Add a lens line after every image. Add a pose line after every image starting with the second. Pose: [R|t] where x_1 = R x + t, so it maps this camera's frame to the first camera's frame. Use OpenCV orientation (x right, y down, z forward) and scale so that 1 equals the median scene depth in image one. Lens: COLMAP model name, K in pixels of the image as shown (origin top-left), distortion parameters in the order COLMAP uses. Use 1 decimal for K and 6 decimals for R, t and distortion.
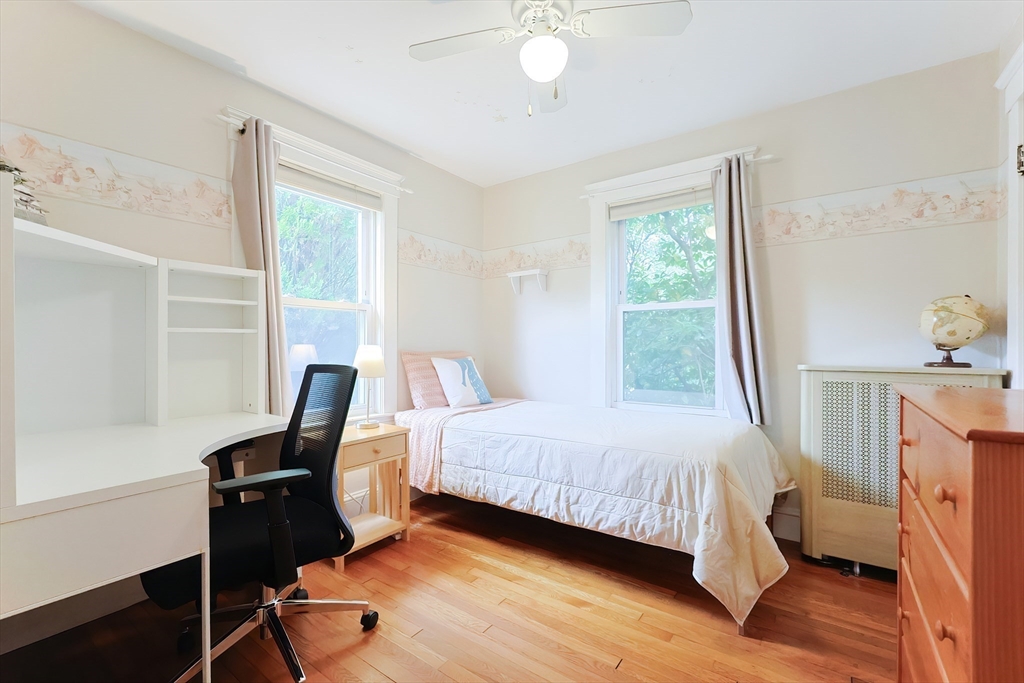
lens RADIAL K [[438.2, 0, 511.7], [0, 438.2, 346.3], [0, 0, 1]] dist [0.001472, -0.000386]
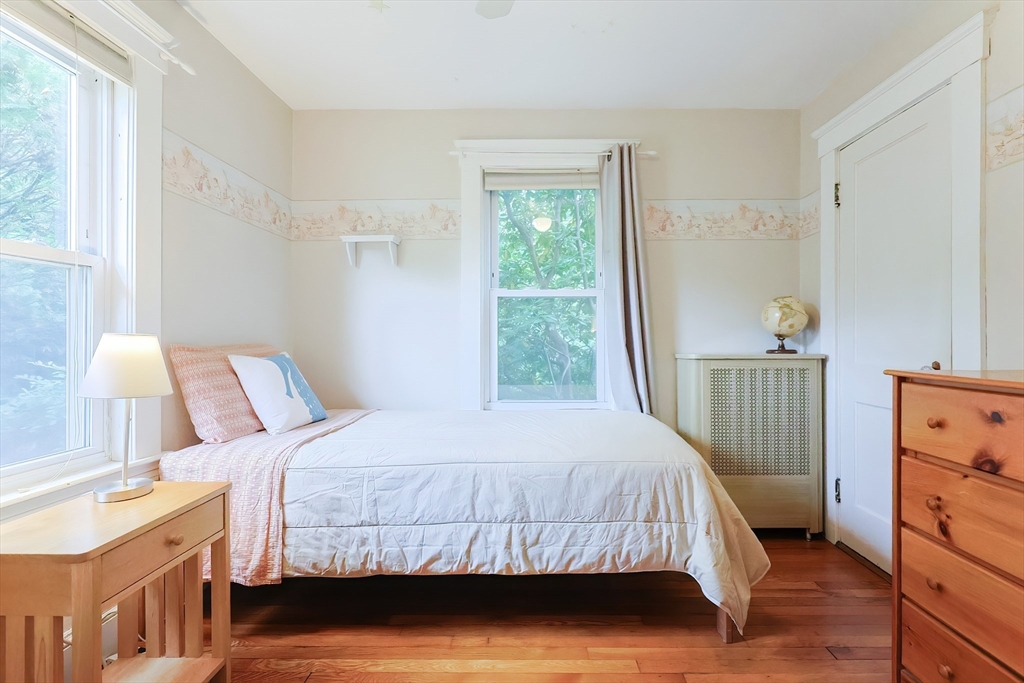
lens RADIAL K [[438.2, 0, 522.2], [0, 438.2, 339.6], [0, 0, 1]] dist [0.001472, -0.000386]
pose [[0.814604, -0.001093, 0.580017, -0.257570], [0.001207, 0.999999, 0.000188, 0.005743], [-0.580017, 0.000547, 0.814604, 0.334240]]
